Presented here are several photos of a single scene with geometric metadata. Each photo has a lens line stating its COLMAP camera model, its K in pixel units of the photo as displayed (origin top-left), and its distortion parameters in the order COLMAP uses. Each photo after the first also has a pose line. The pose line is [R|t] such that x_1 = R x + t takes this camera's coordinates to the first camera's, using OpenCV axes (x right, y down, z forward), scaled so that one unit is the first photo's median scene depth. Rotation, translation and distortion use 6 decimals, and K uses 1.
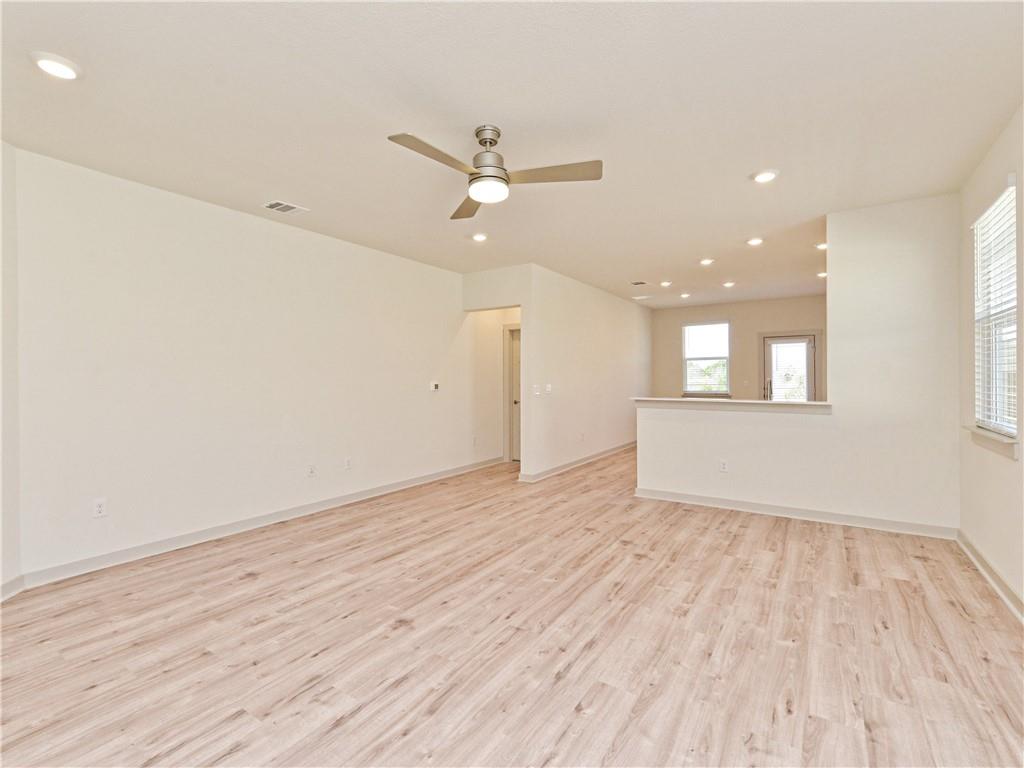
lens RADIAL K [[469.3, 0, 519.3], [0, 469.3, 379.3], [0, 0, 1]] dist [-0.001891, -0.000943]
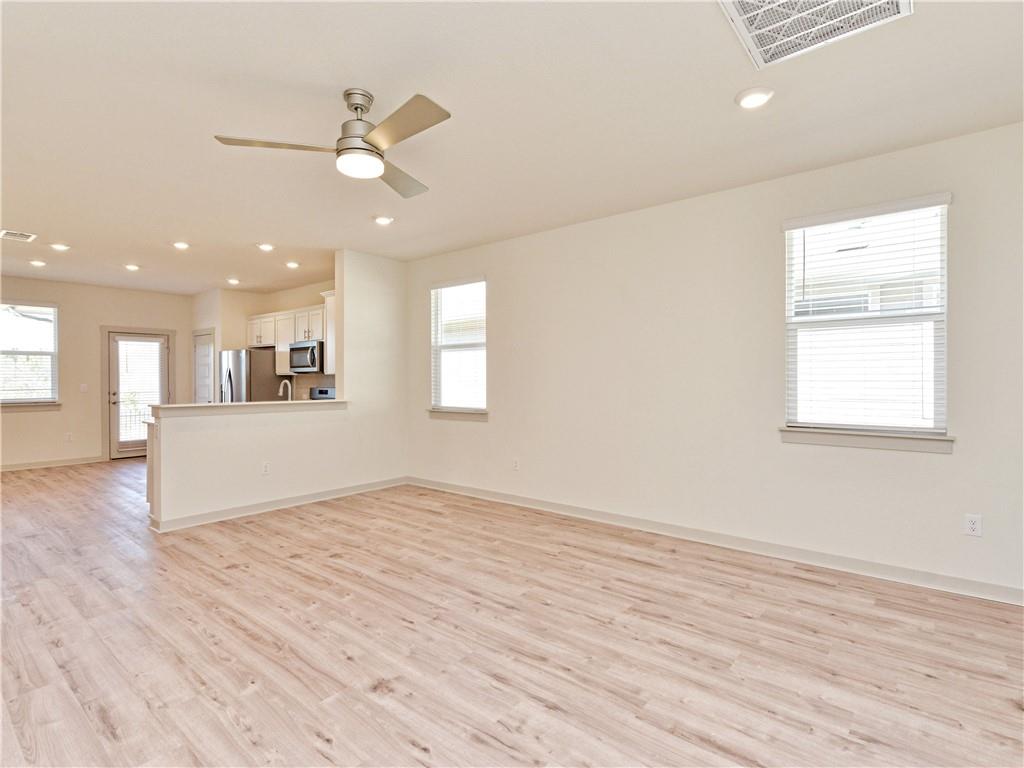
lens RADIAL K [[510.3, 0, 510.0], [0, 510.3, 382.8], [0, 0, 1]] dist [-0.001612, -0.000194]
pose [[0.115435, -0.001965, 0.993313, -0.864983], [0.003617, 0.999992, 0.001558, 0.004417], [-0.993308, 0.003413, 0.115441, 0.545917]]
